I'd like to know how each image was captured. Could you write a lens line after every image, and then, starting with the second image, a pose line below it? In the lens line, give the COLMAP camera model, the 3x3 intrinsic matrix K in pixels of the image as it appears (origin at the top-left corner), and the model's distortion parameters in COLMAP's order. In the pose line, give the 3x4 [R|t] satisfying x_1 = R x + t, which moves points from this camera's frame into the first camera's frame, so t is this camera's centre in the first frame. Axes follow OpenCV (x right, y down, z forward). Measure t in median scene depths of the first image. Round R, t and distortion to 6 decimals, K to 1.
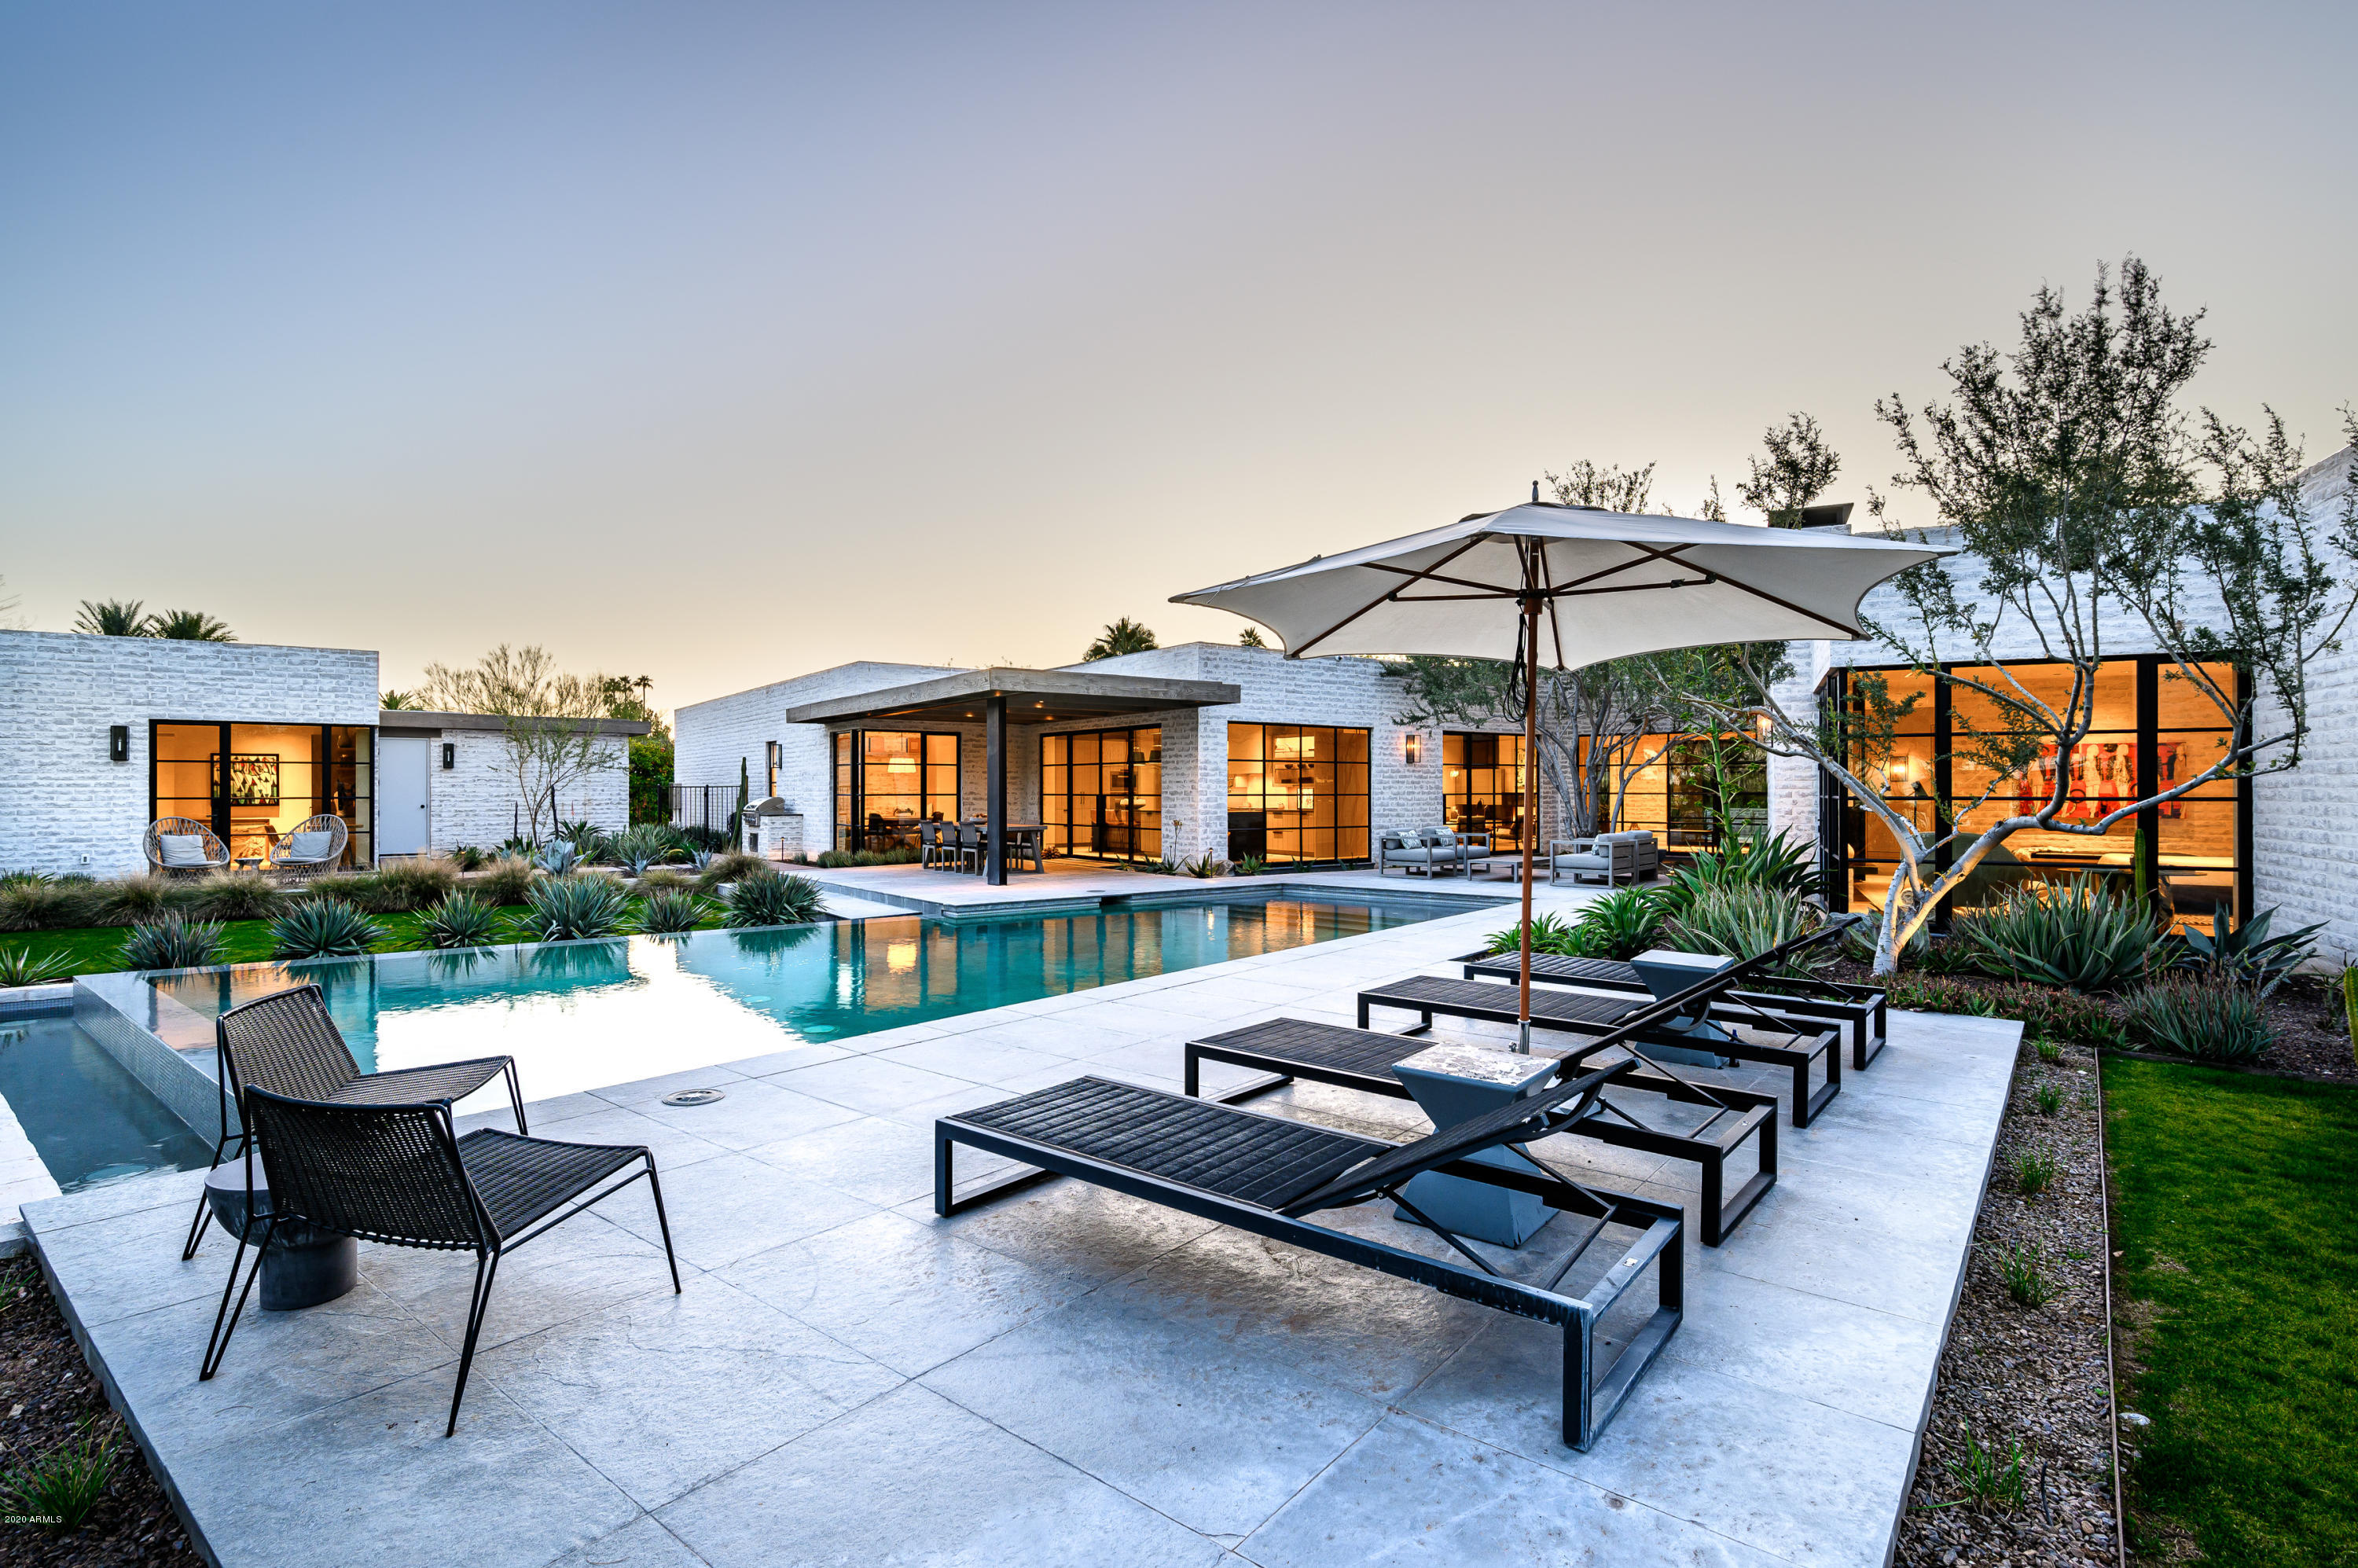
lens RADIAL K [[1125.2, 0, 1179.0], [0, 1125.2, 784.0], [0, 0, 1]] dist [0.000606, 0.001009]
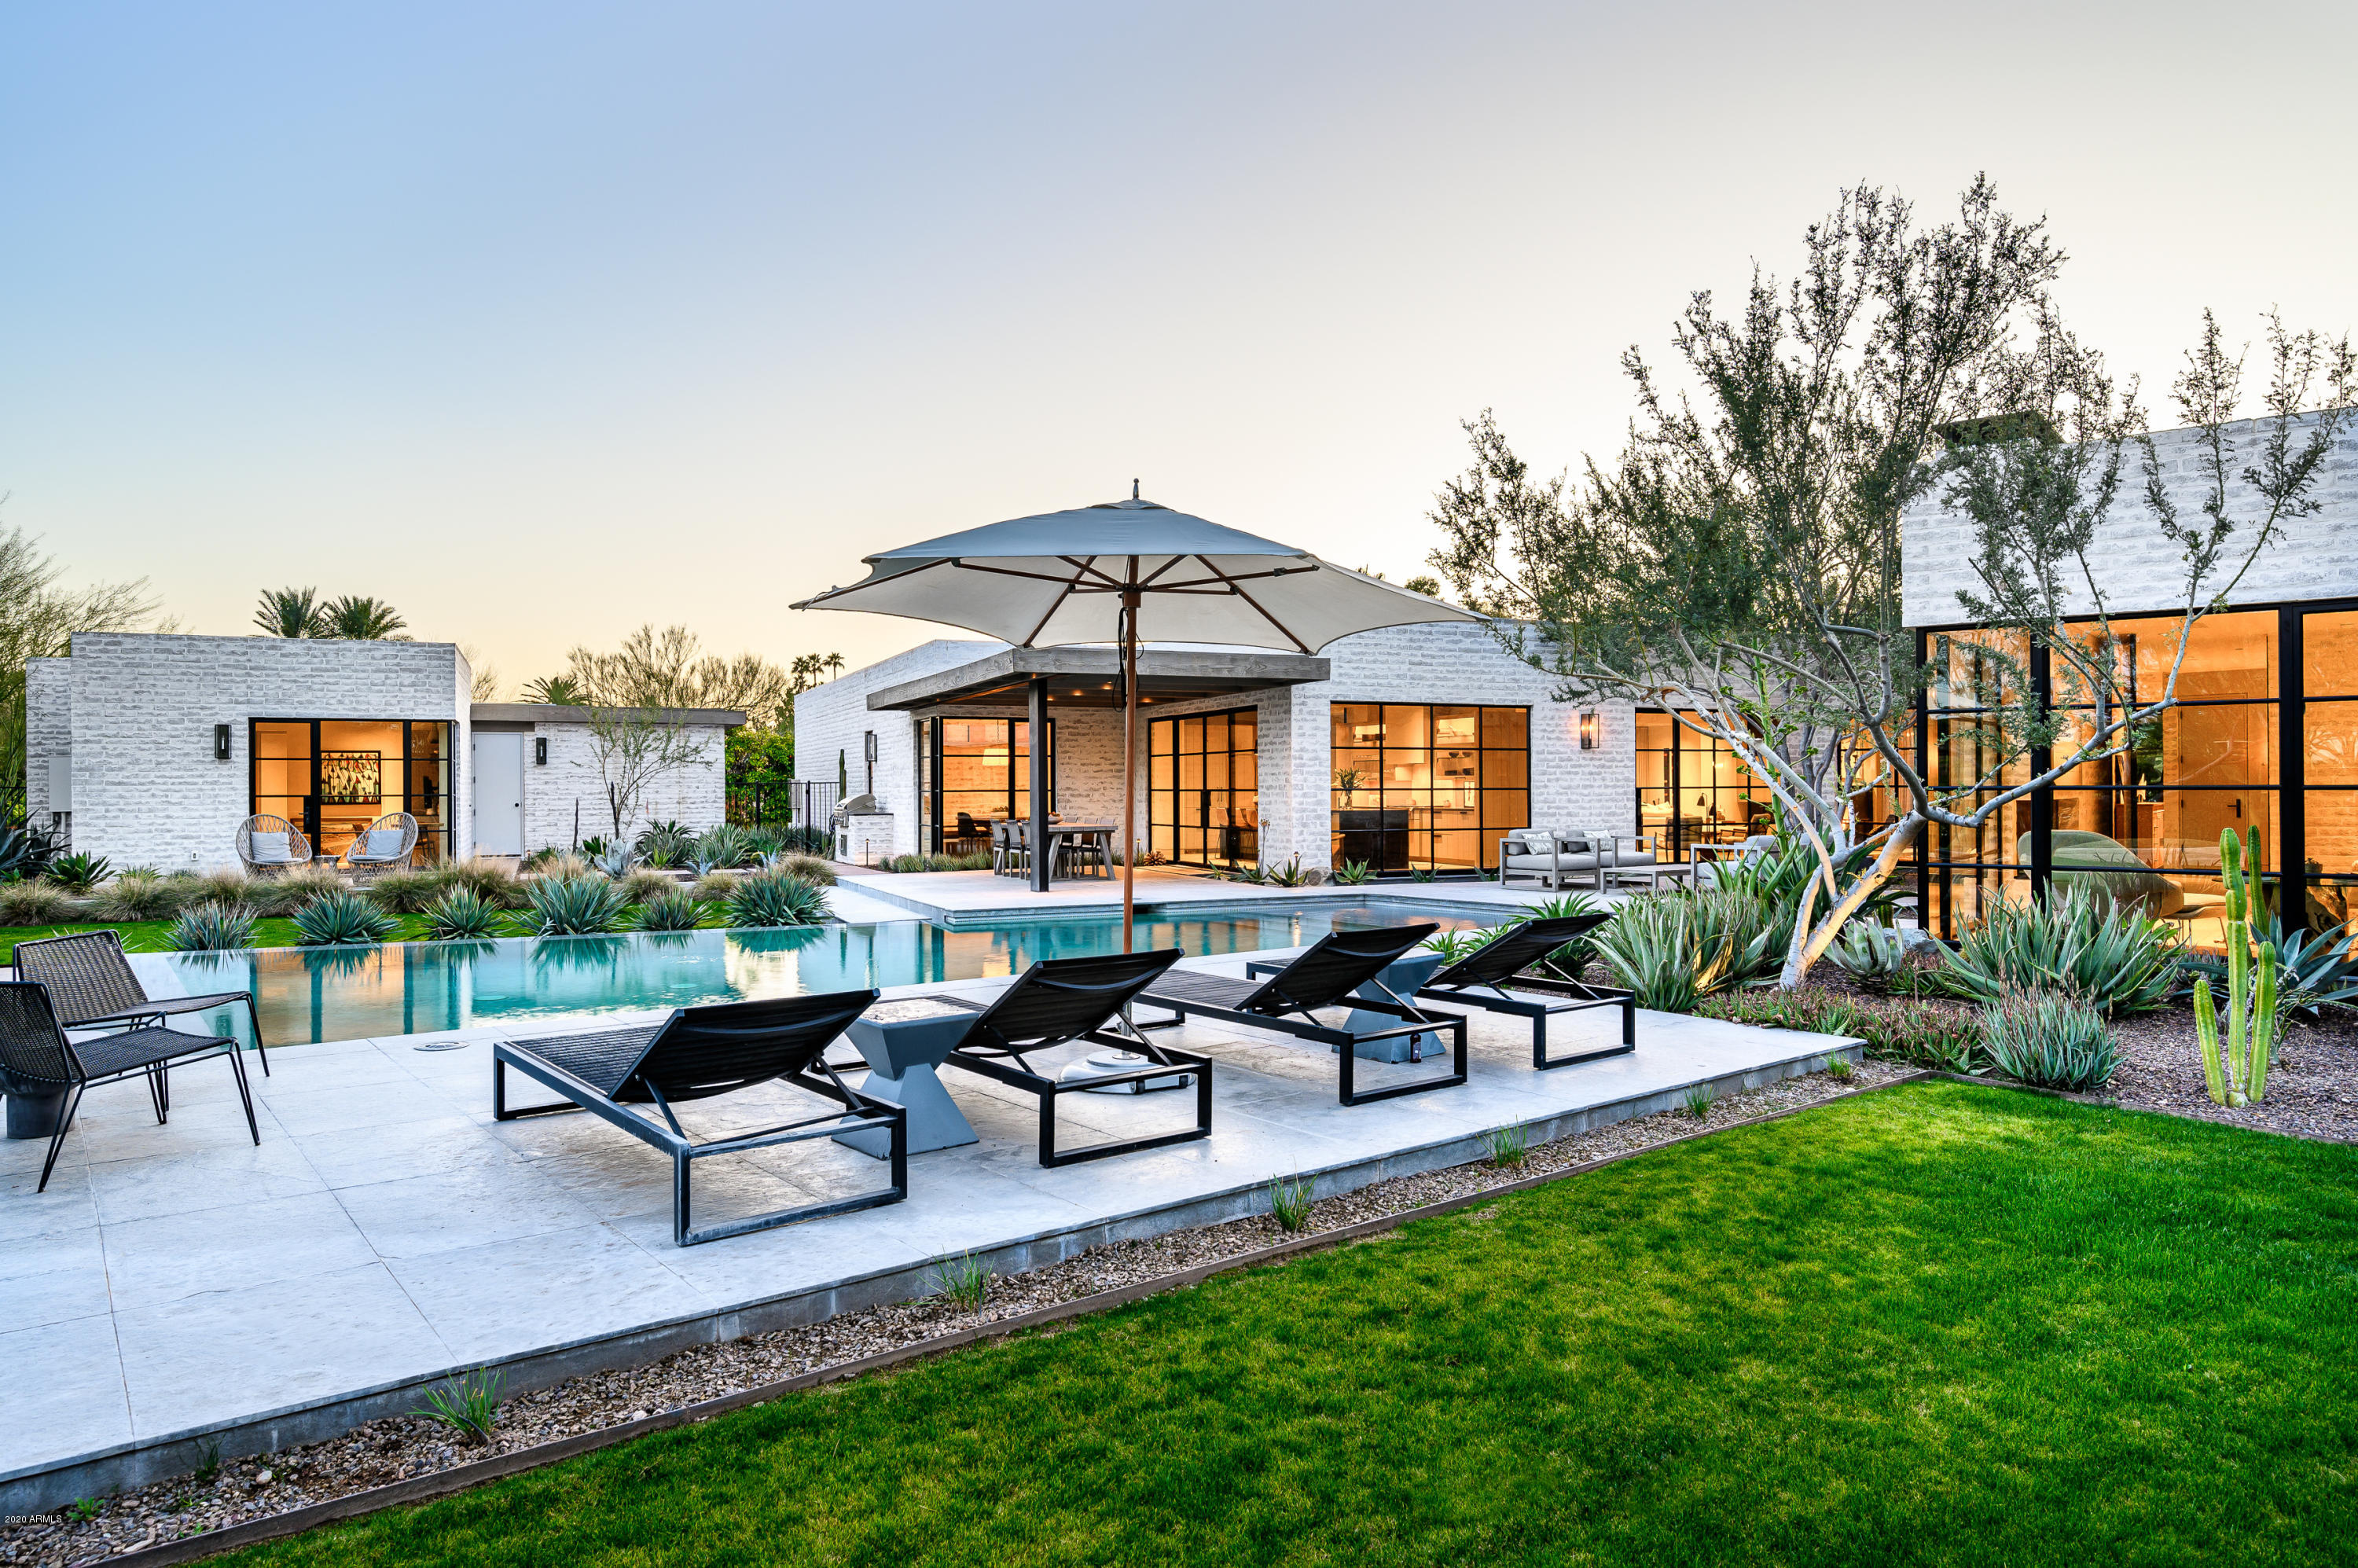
lens RADIAL K [[1451.5, 0, 1179.0], [0, 1451.5, 784.0], [0, 0, 1]] dist [0.000986, -0.003022]
pose [[0.975600, -0.004106, -0.219516, 0.160218], [0.004840, 0.999984, 0.002810, 0.002011], [0.219501, -0.003804, 0.975605, -0.073131]]
